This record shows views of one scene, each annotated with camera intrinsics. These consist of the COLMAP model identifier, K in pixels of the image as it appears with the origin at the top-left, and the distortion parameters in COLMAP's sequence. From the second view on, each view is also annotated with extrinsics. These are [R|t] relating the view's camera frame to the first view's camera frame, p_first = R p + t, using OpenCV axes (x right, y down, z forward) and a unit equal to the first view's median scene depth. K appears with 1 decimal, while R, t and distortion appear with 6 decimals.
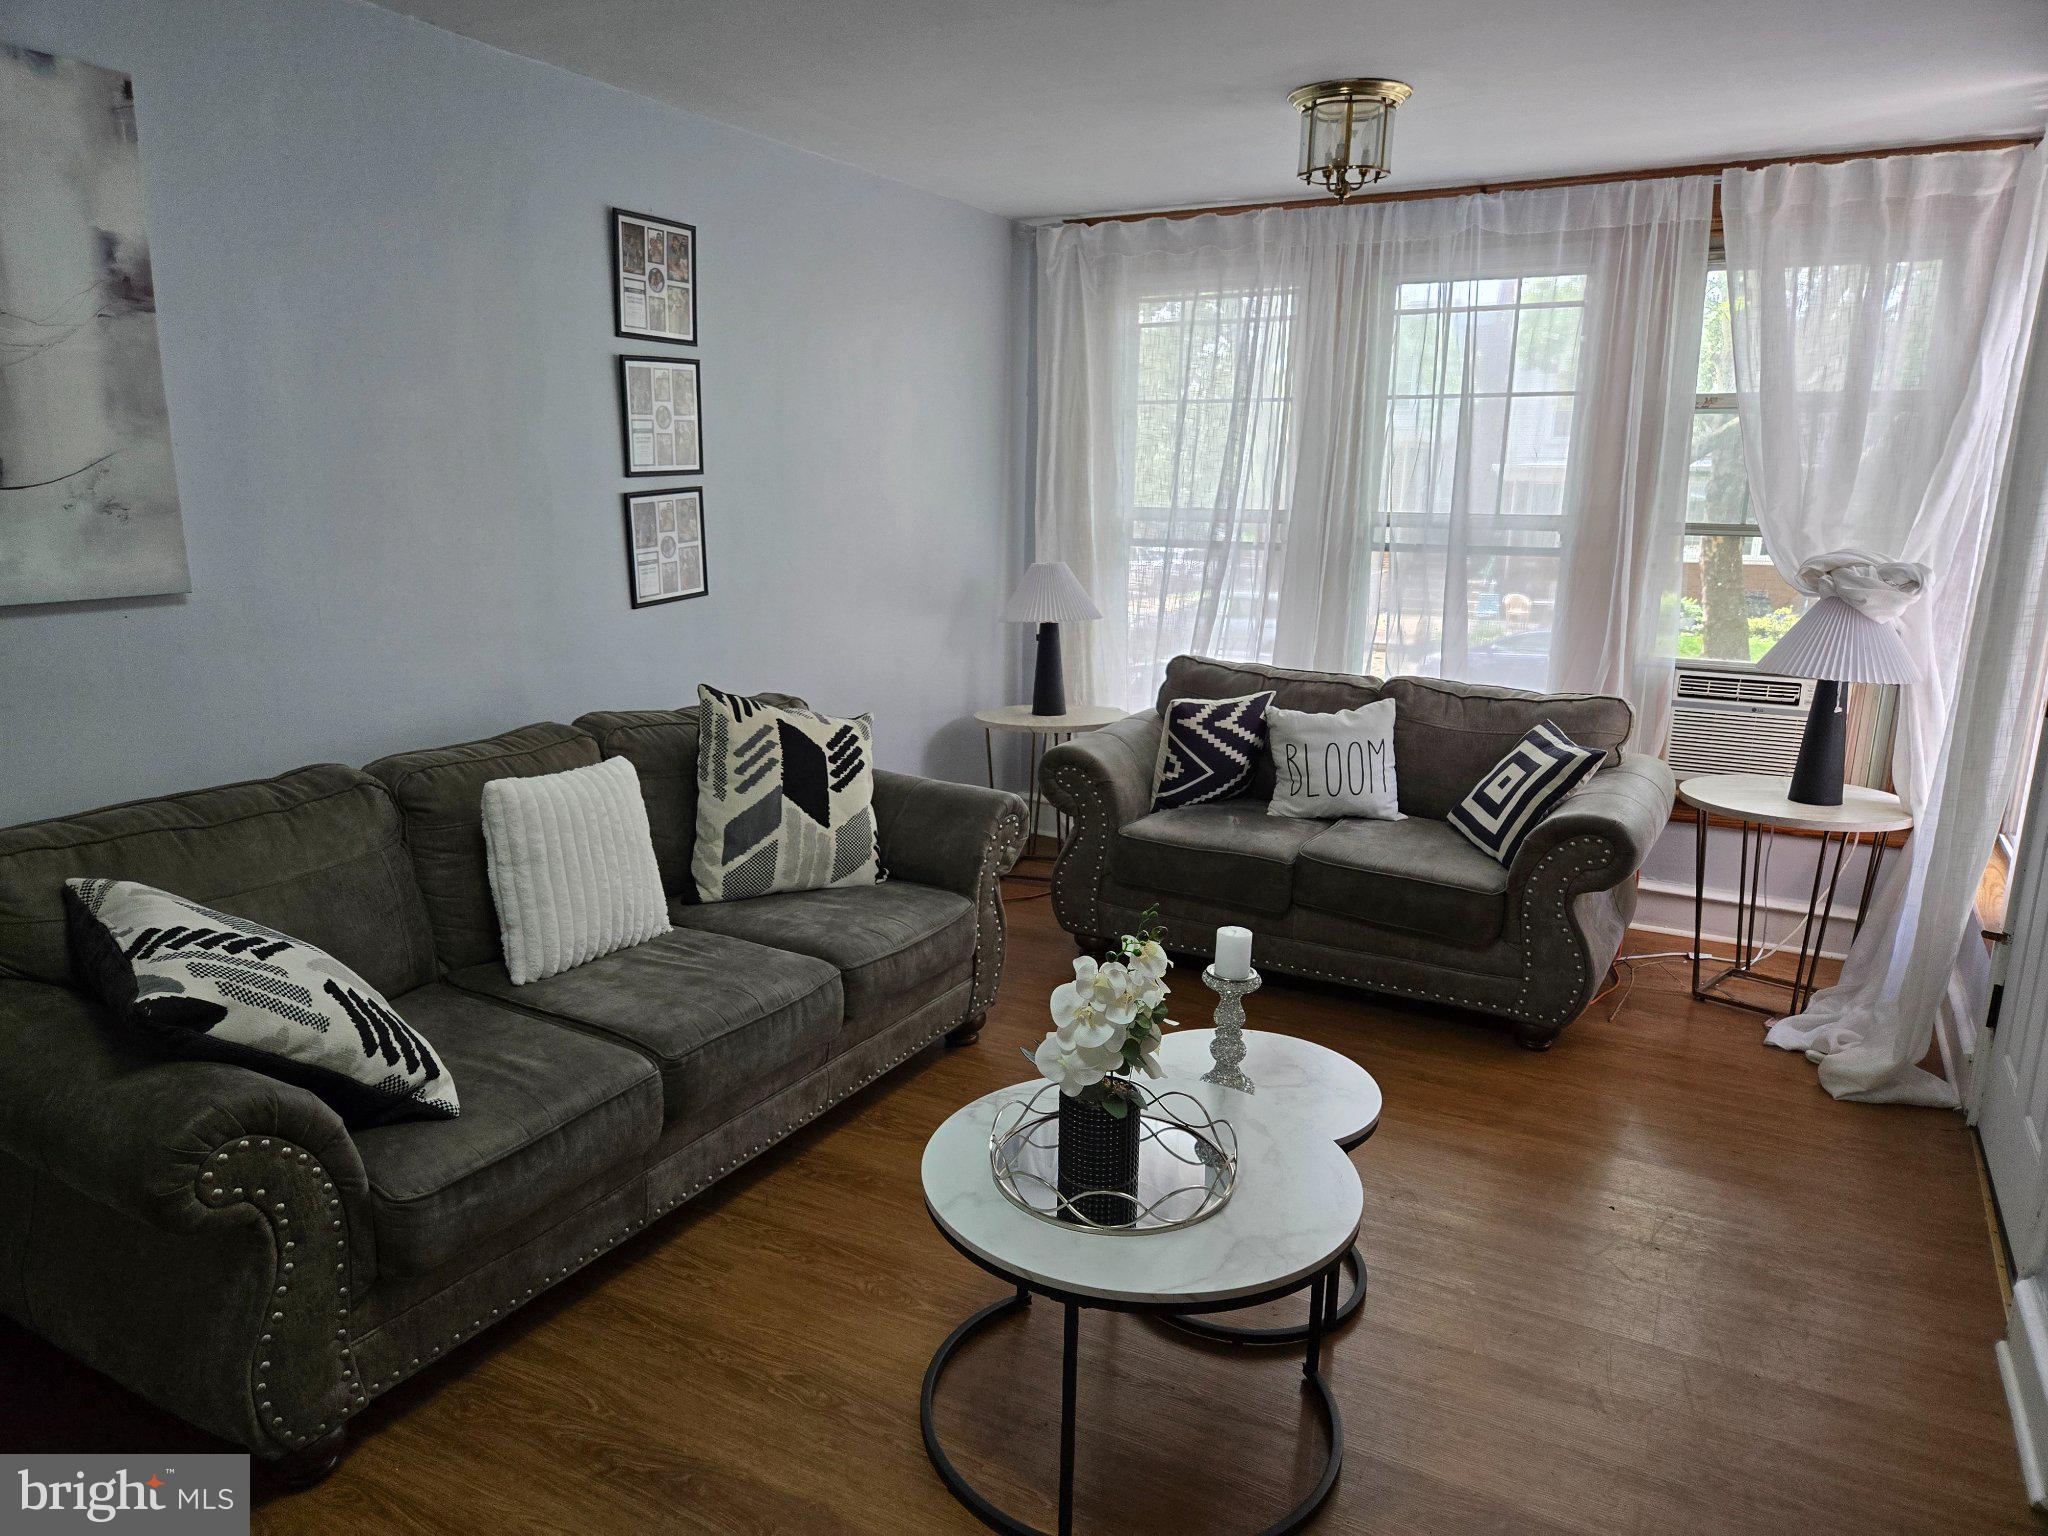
lens RADIAL K [[1368.3, 0, 1019.4], [0, 1368.3, 786.8], [0, 0, 1]] dist [0.025472, -0.014862]
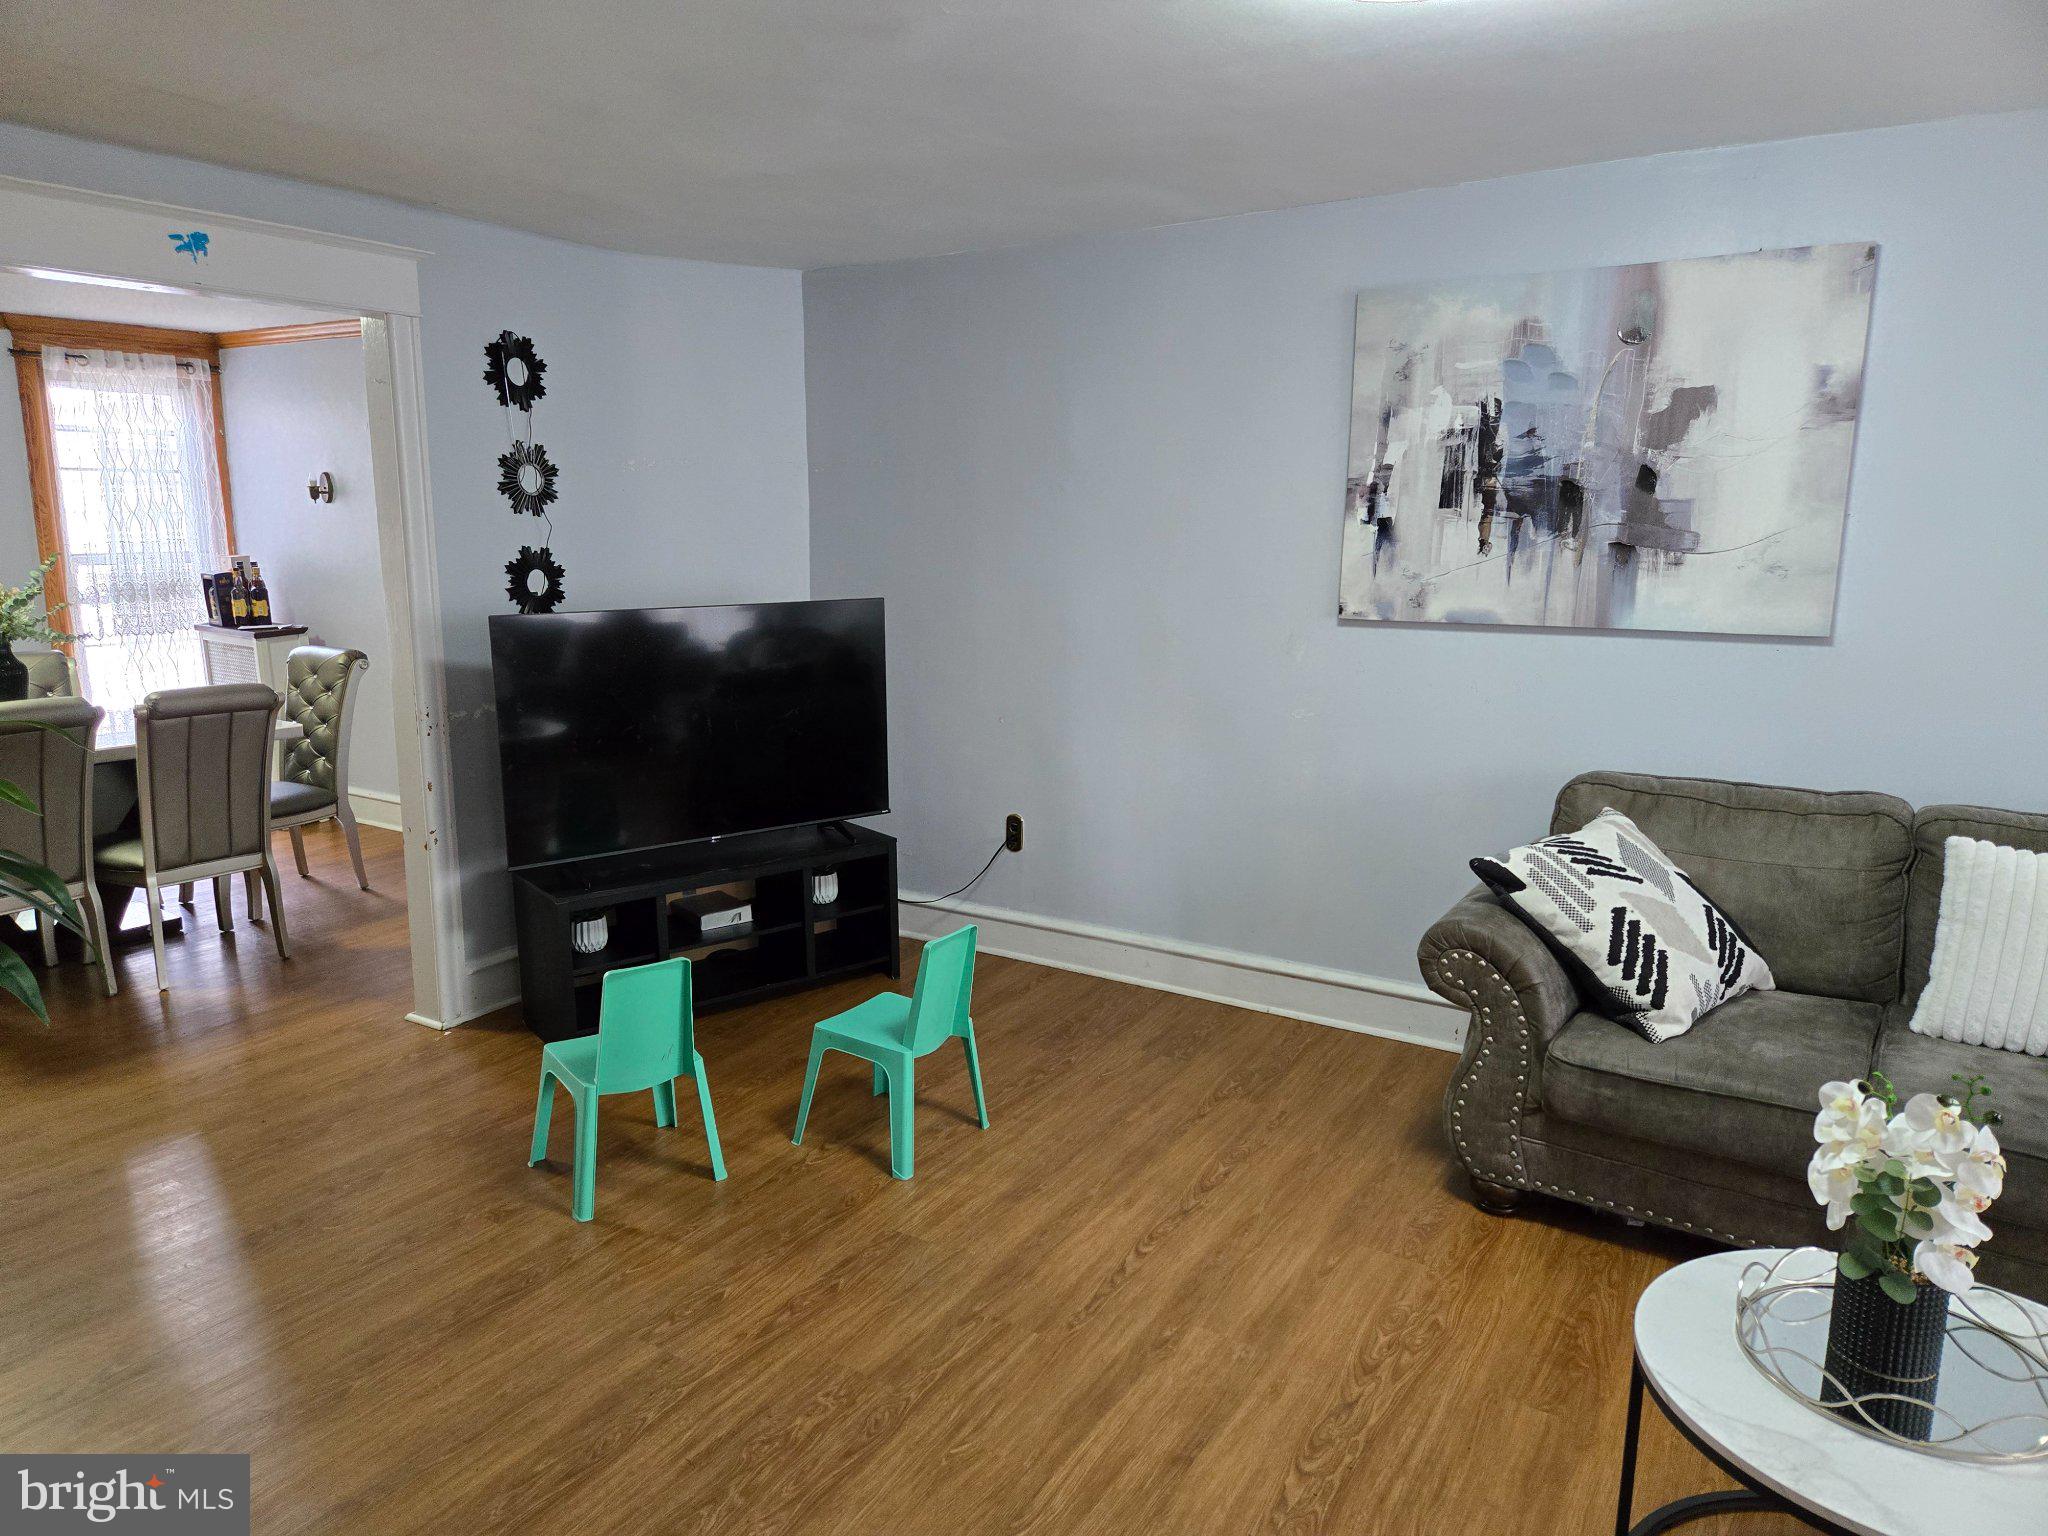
lens RADIAL K [[1368.3, 0, 1007.8], [0, 1368.3, 772.2], [0, 0, 1]] dist [0.025472, -0.014862]
pose [[-0.071497, 0.172645, -0.982386, 0.843948], [-0.229282, 0.955687, 0.184640, -0.098132], [0.970731, 0.238444, -0.028744, 0.395030]]
